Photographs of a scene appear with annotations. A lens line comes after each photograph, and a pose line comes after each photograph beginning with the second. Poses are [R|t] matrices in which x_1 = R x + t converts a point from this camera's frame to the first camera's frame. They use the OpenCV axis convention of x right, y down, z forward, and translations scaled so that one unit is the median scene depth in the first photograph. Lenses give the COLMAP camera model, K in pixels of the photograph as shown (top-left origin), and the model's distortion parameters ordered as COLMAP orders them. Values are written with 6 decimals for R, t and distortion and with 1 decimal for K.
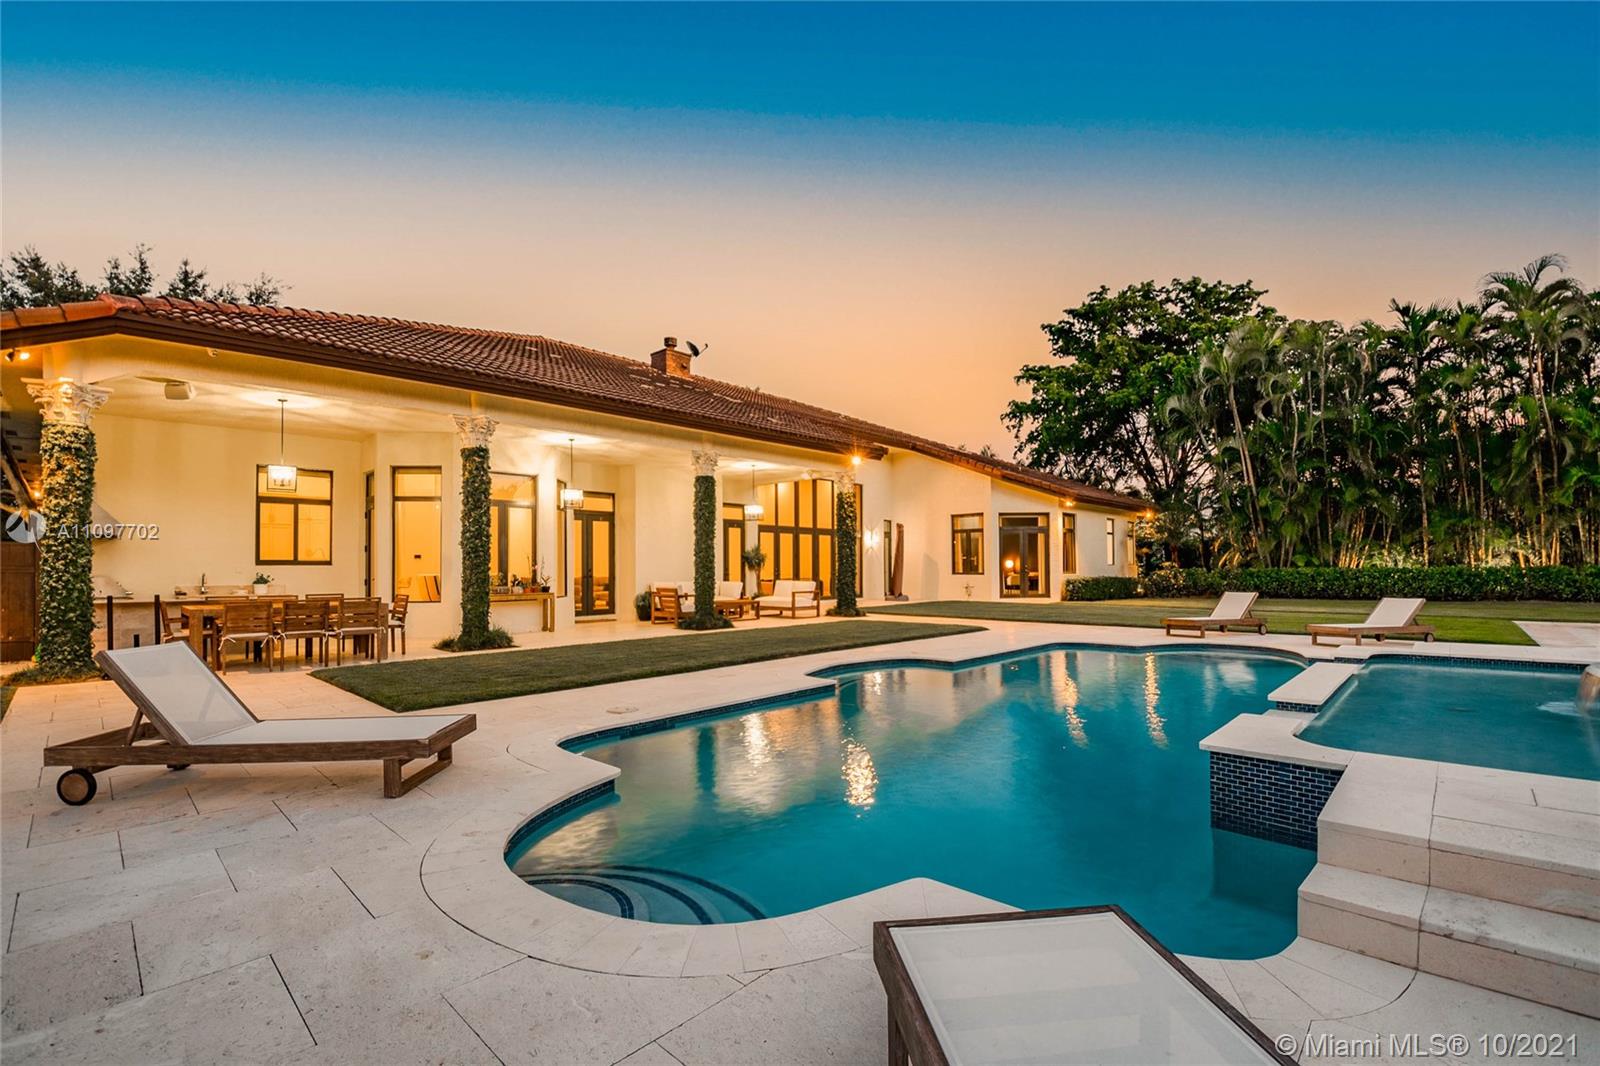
lens RADIAL K [[695.9, 0, 801.3], [0, 695.9, 563.7], [0, 0, 1]] dist [0.000865, -0.016313]
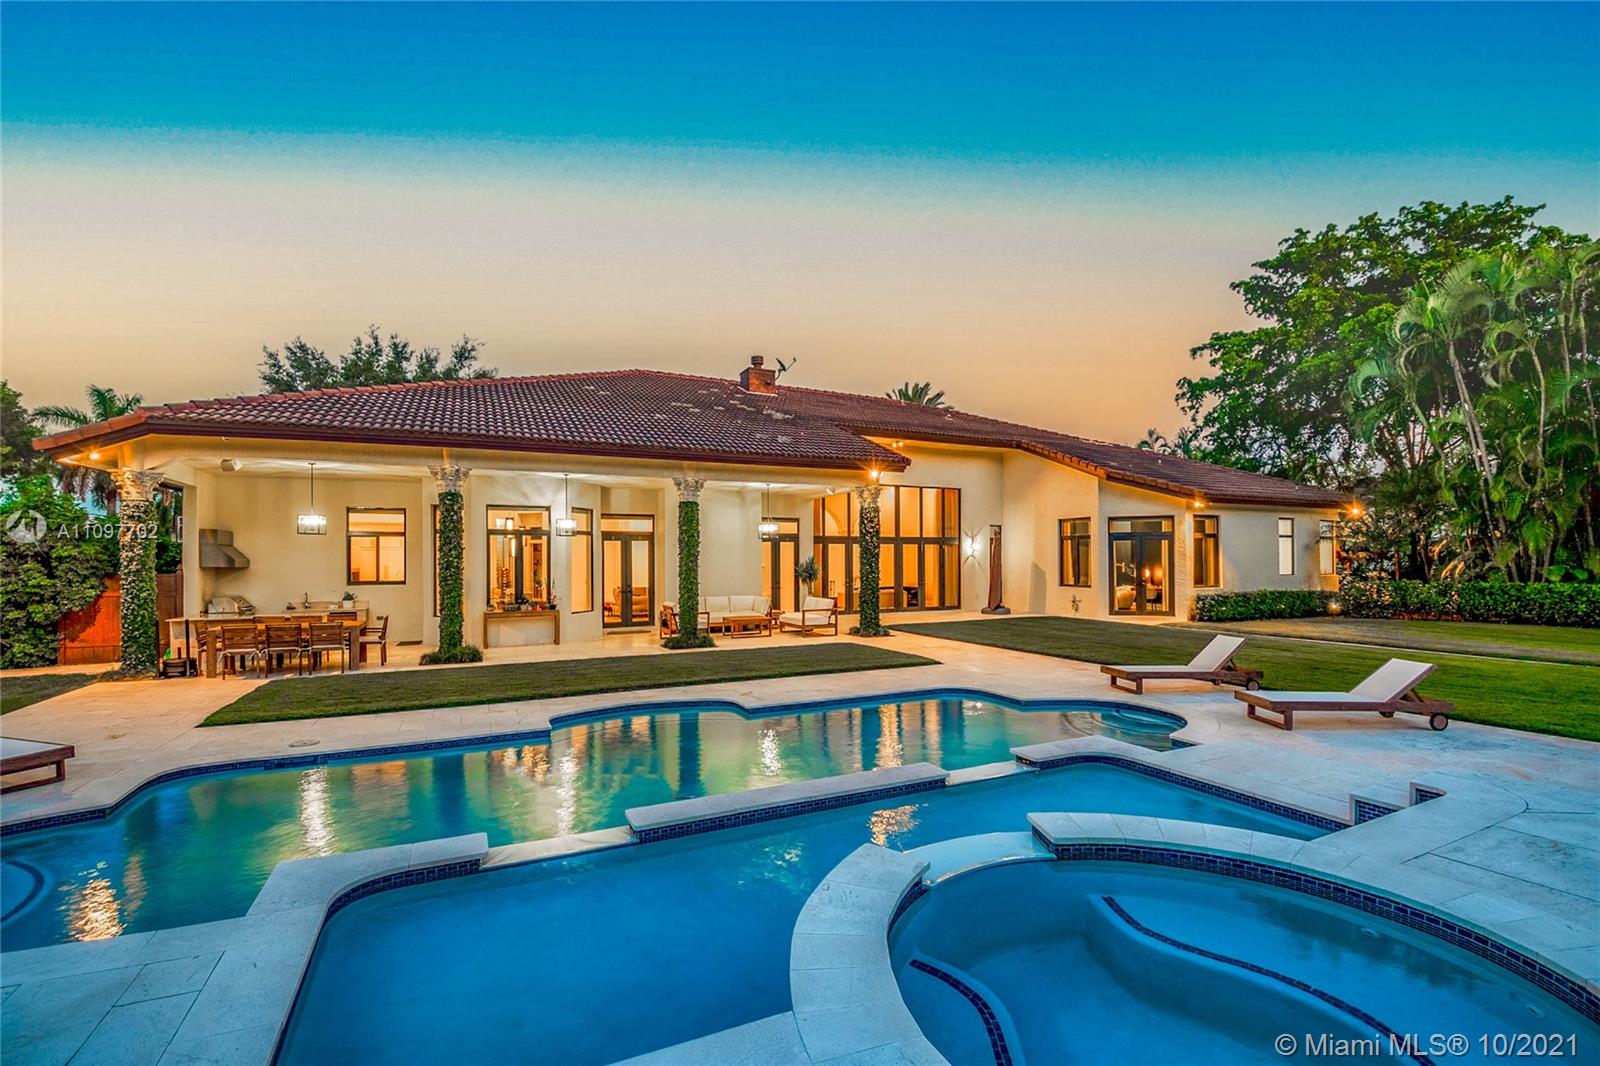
lens RADIAL K [[702.4, 0, 803.0], [0, 702.4, 553.3], [0, 0, 1]] dist [0.002250, -0.015845]
pose [[0.935753, -0.003728, -0.352636, 0.237189], [0.002874, 0.999992, -0.002945, -0.026301], [0.352644, 0.001742, 0.935756, 0.042267]]
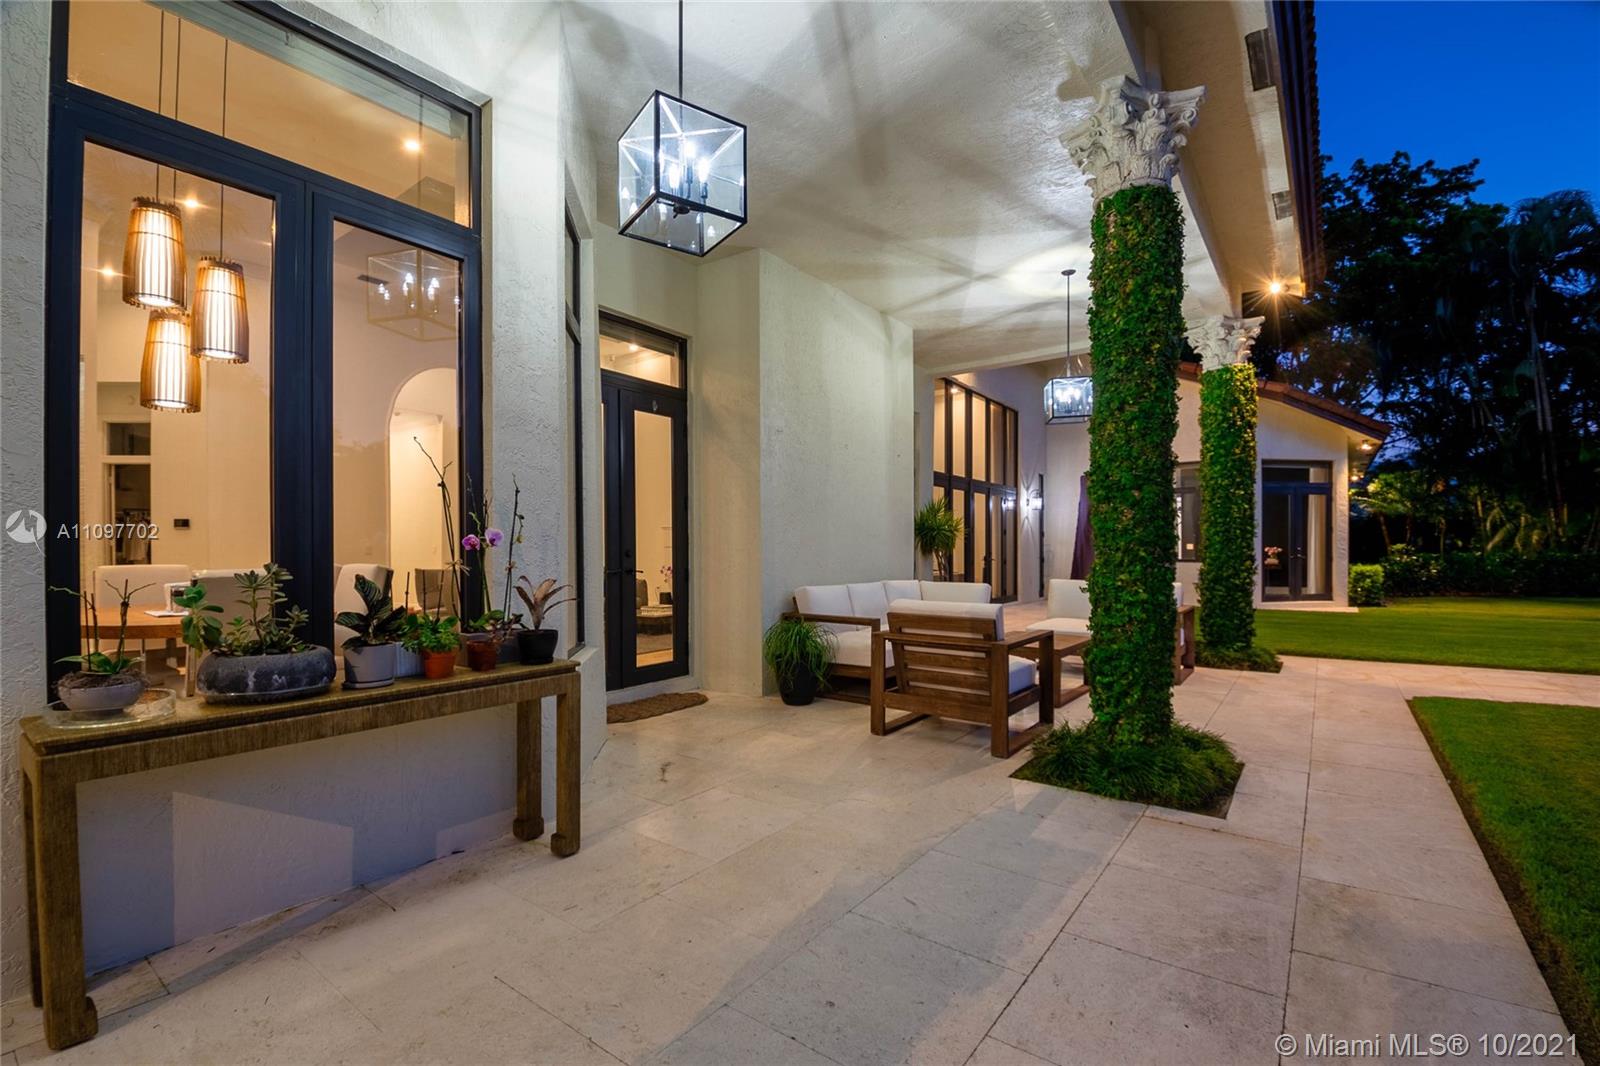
lens RADIAL K [[713.5, 0, 799.1], [0, 713.5, 557.5], [0, 0, 1]] dist [-0.036809, 0.000172]
pose [[0.993190, 0.001413, 0.116500, -0.180317], [-0.003027, 0.999902, 0.013683, 0.004383], [-0.116469, -0.013942, 0.993096, 0.449758]]
